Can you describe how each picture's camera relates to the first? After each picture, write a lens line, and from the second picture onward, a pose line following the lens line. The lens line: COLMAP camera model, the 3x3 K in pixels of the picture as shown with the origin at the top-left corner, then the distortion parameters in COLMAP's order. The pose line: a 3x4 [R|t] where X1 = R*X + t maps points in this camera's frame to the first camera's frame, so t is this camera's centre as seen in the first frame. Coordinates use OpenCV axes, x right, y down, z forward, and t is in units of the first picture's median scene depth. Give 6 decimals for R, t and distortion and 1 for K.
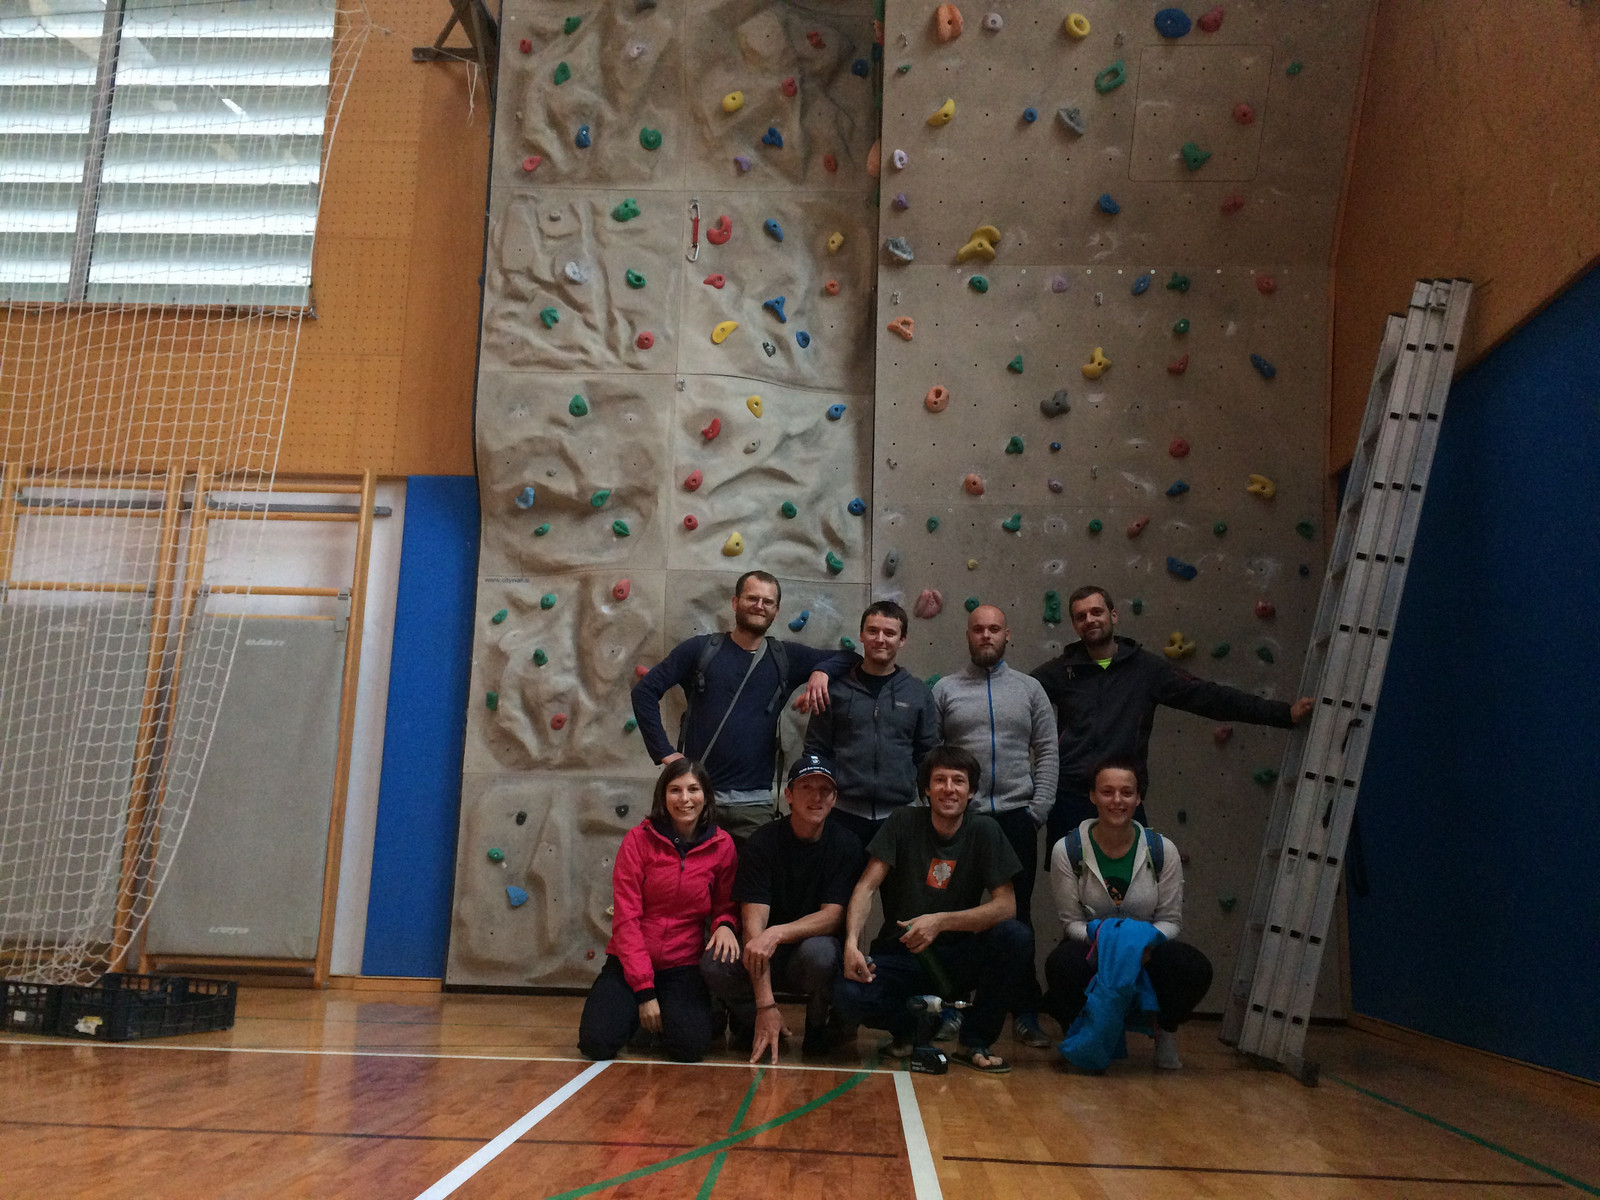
lens RADIAL K [[1389.8, 0, 781.4], [0, 1389.8, 597.6], [0, 0, 1]] dist [0.048459, 0.012354]
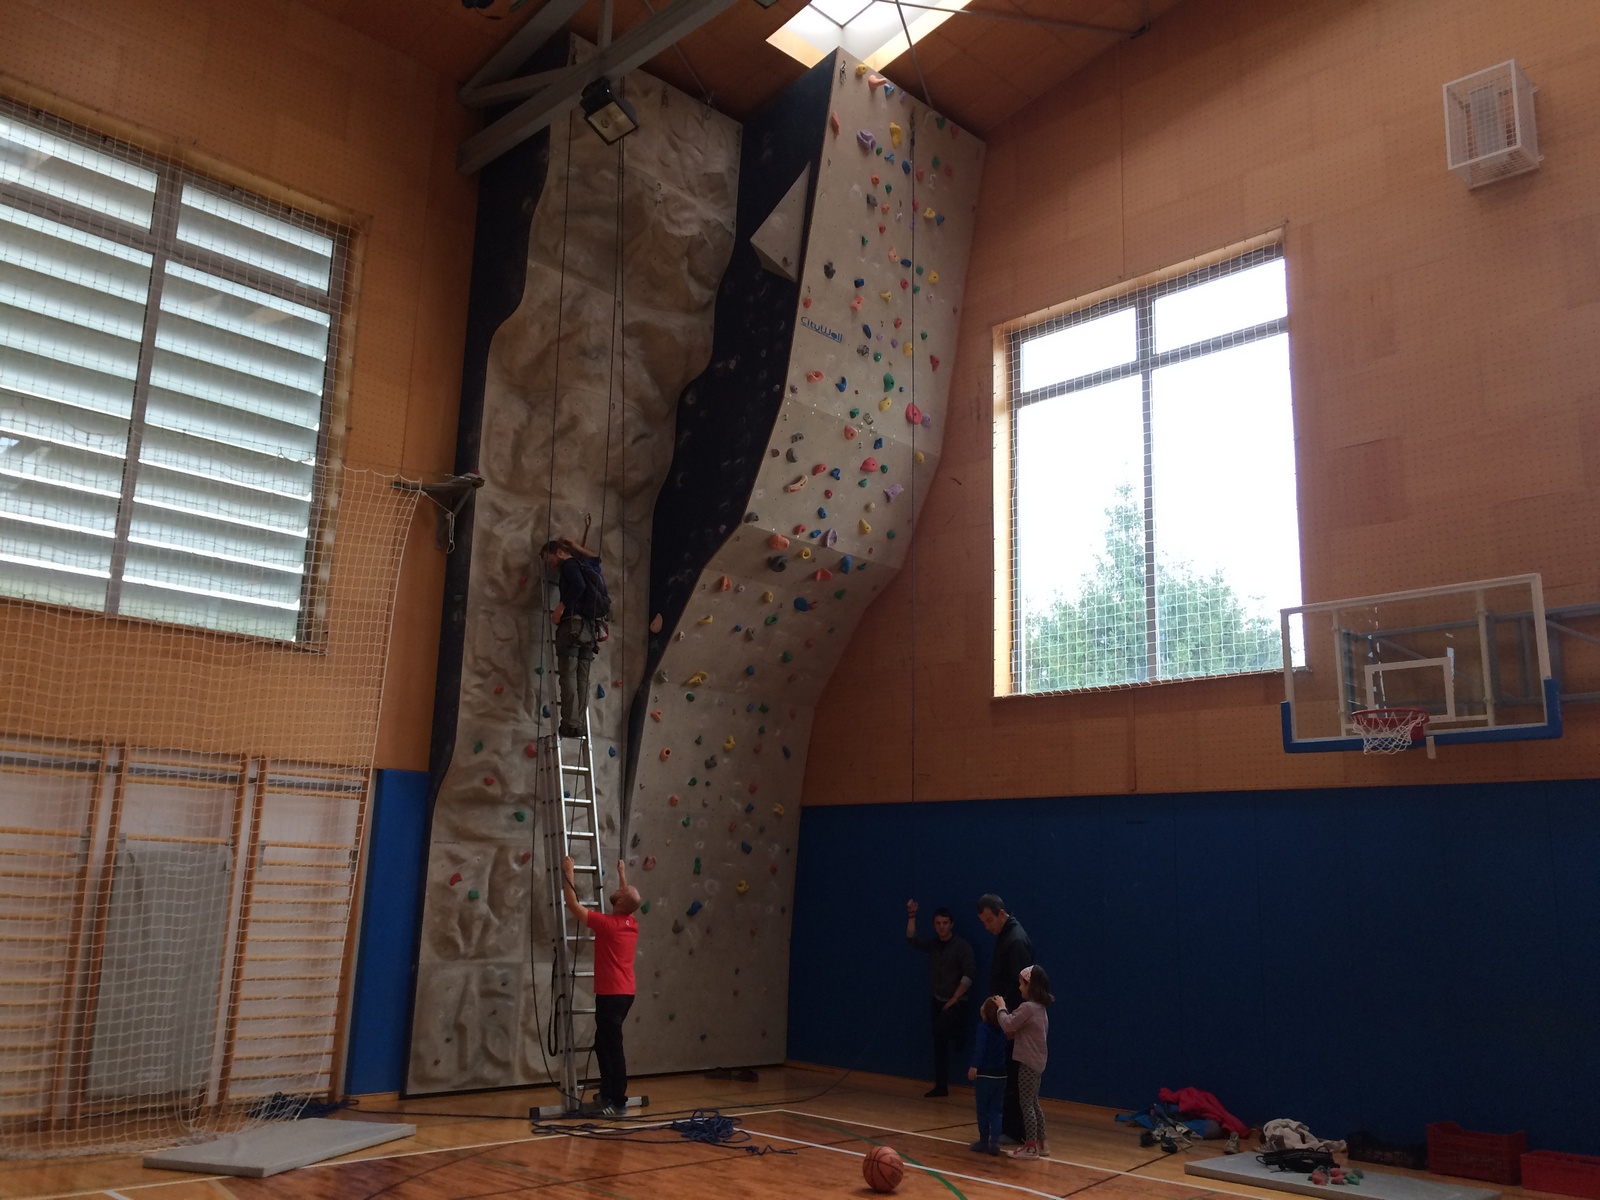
lens RADIAL K [[1389.8, 0, 781.4], [0, 1389.8, 597.6], [0, 0, 1]] dist [0.048459, 0.012354]
pose [[0.675676, 0.145381, 0.722722, -1.190649], [-0.151319, 0.986838, -0.057042, -0.269867], [-0.721502, -0.070820, 0.688781, -0.414106]]
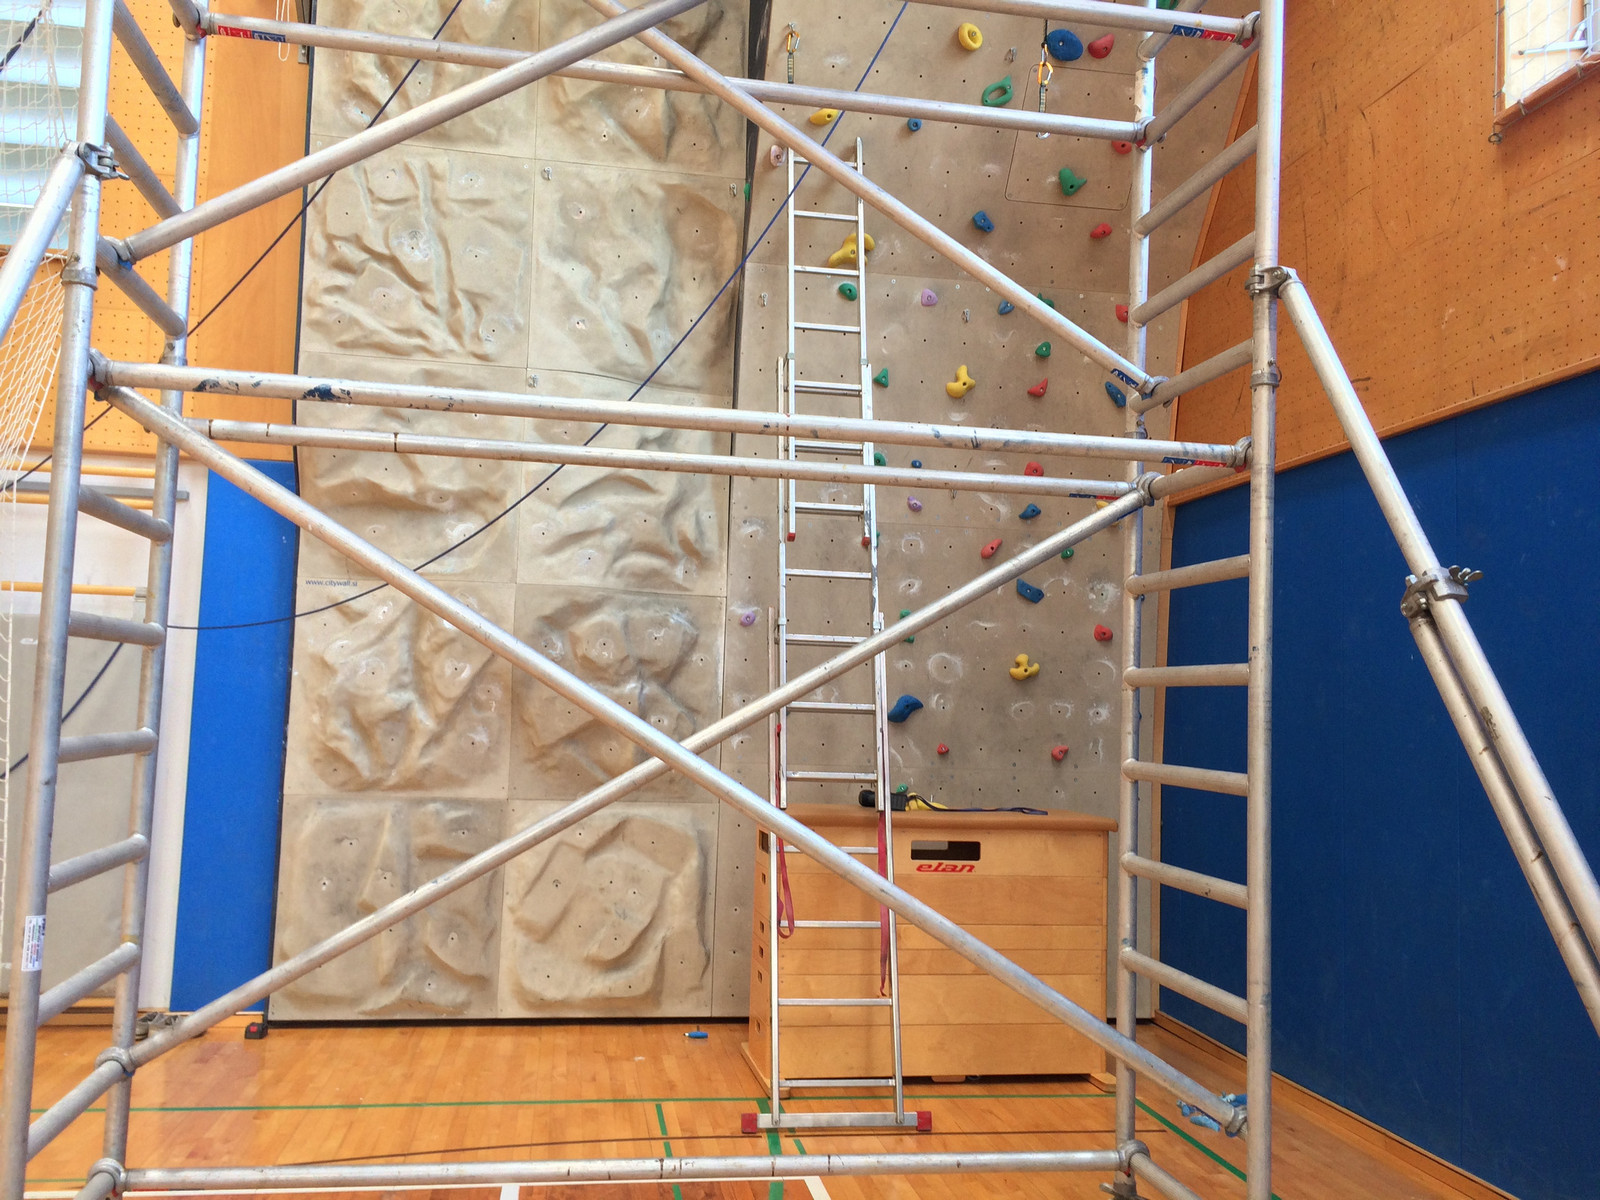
lens RADIAL K [[1389.8, 0, 781.4], [0, 1389.8, 597.6], [0, 0, 1]] dist [0.048459, 0.012354]
pose [[0.976767, 0.016322, 0.213682, -0.106136], [-0.042174, 0.992237, 0.116991, -0.125206], [-0.210114, -0.123284, 0.969873, 0.048353]]
